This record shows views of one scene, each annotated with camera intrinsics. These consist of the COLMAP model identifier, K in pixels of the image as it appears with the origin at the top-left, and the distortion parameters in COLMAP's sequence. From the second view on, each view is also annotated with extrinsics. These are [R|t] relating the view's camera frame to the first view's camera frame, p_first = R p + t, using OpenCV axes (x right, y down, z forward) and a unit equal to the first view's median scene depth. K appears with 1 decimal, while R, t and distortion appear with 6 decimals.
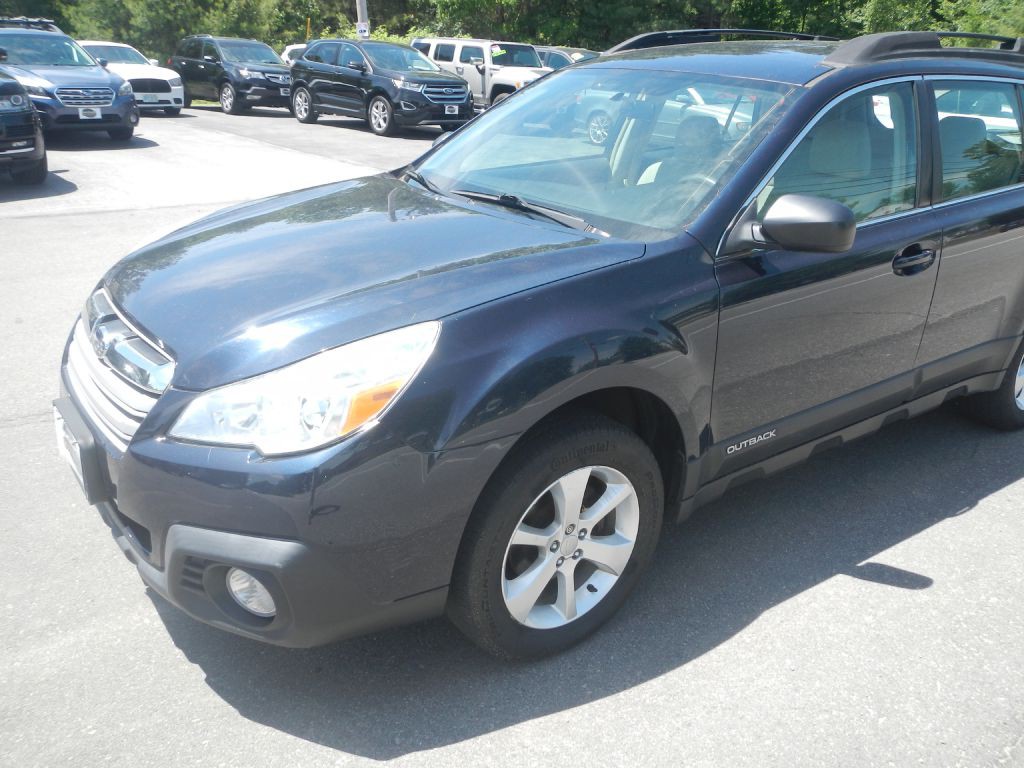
lens RADIAL K [[836.6, 0, 511.7], [0, 836.6, 387.9], [0, 0, 1]] dist [-0.007077, 0.005976]
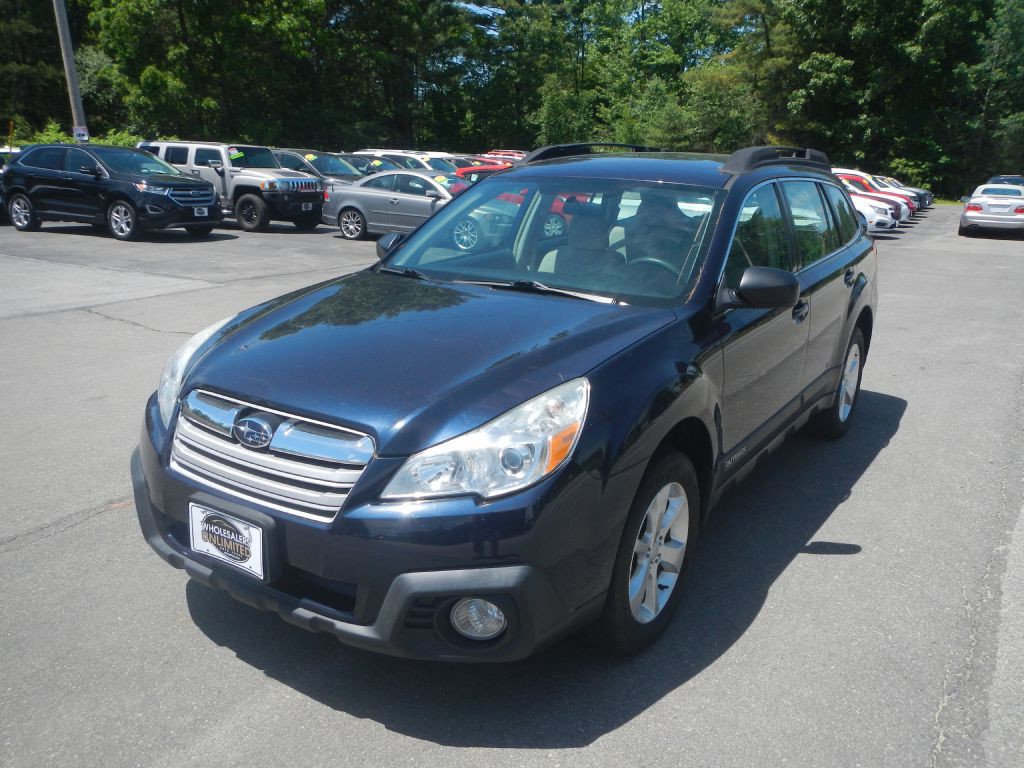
lens RADIAL K [[838.5, 0, 511.5], [0, 838.5, 386.9], [0, 0, 1]] dist [-0.007101, -0.004376]
pose [[0.939236, -0.100502, 0.328230, -0.288308], [0.134967, 0.987291, -0.083908, 0.012679], [-0.315625, 0.123109, 0.940864, -0.075646]]
